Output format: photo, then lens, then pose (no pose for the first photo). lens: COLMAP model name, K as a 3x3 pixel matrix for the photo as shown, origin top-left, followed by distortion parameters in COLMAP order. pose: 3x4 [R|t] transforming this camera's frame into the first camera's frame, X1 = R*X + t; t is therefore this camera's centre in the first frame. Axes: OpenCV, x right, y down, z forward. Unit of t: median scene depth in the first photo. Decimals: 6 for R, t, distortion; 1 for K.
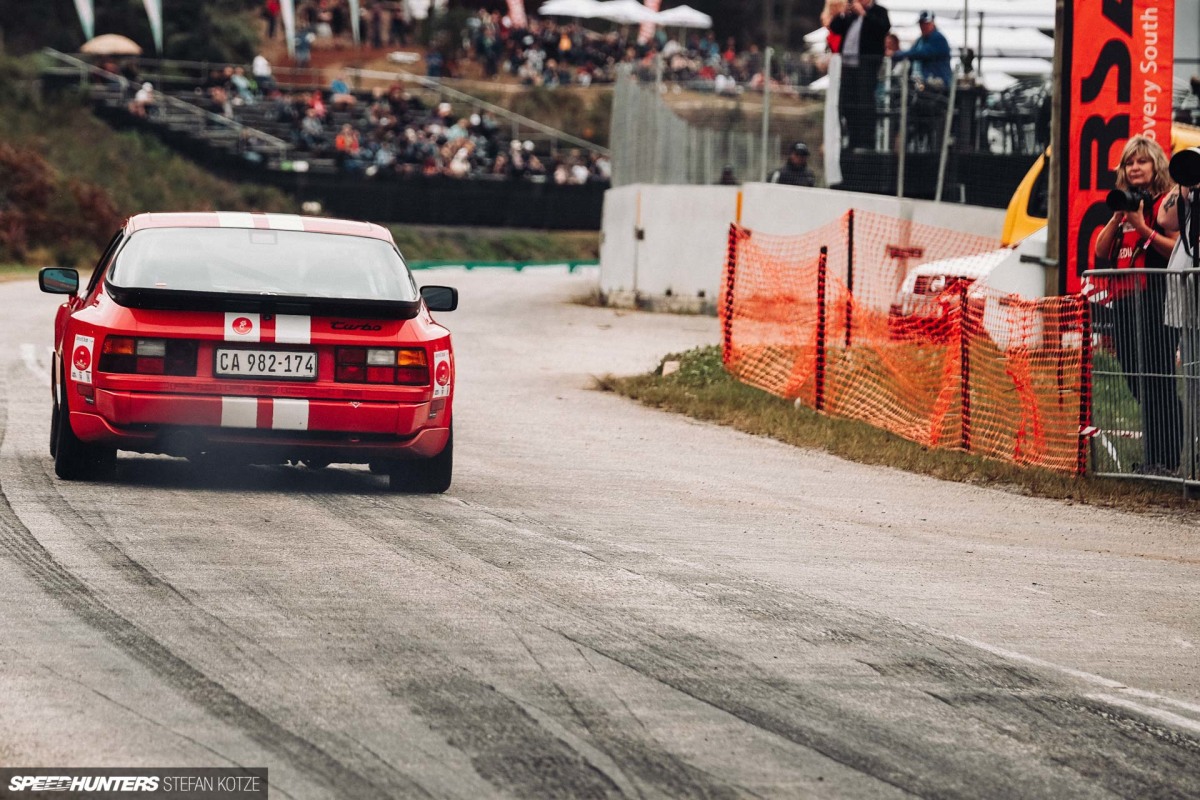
lens RADIAL K [[7190.6, 0, 600.0], [0, 7190.6, 400.0], [0, 0, 1]] dist [0.276359, 19.232803]
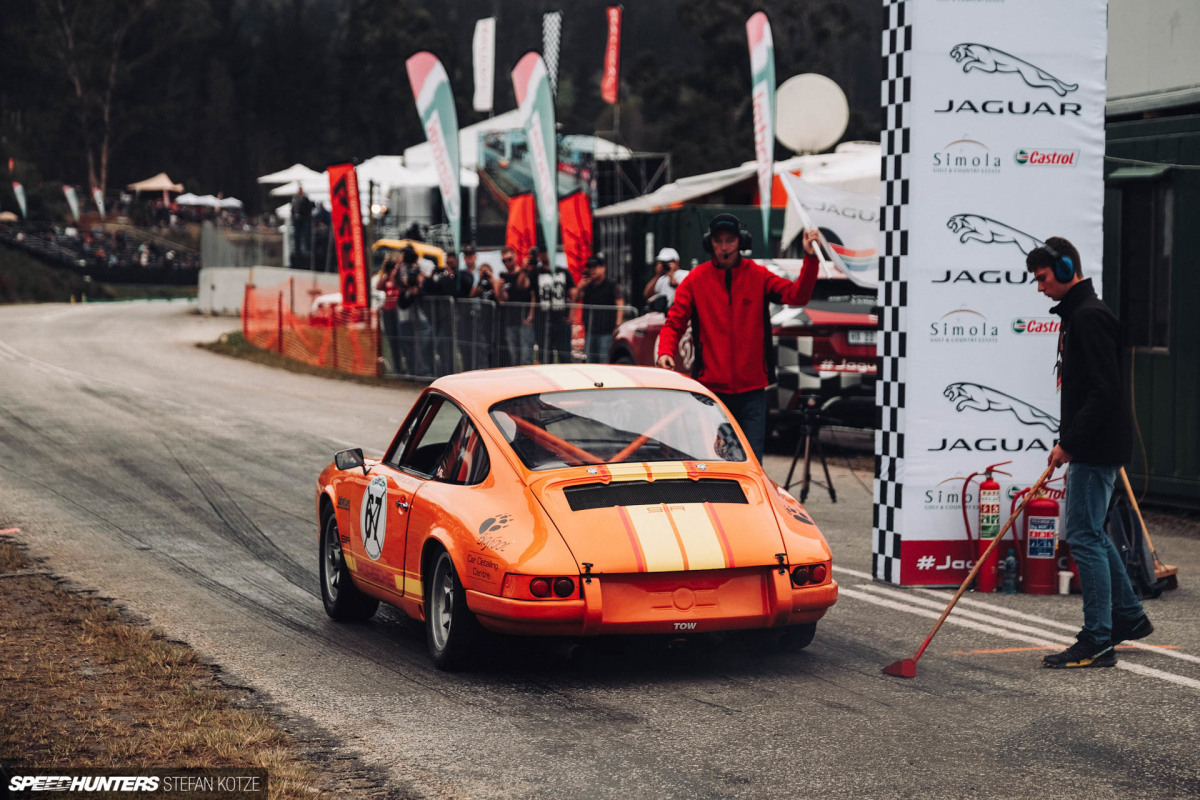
lens RADIAL K [[4022.5, 0, 600.0], [0, 4022.5, 400.0], [0, 0, 1]] dist [0.034603, 3.489105]
pose [[0.993505, -0.021293, 0.111776, -0.018174], [0.019787, 0.999698, 0.014560, -0.000580], [-0.112052, -0.012254, 0.993627, -0.417801]]
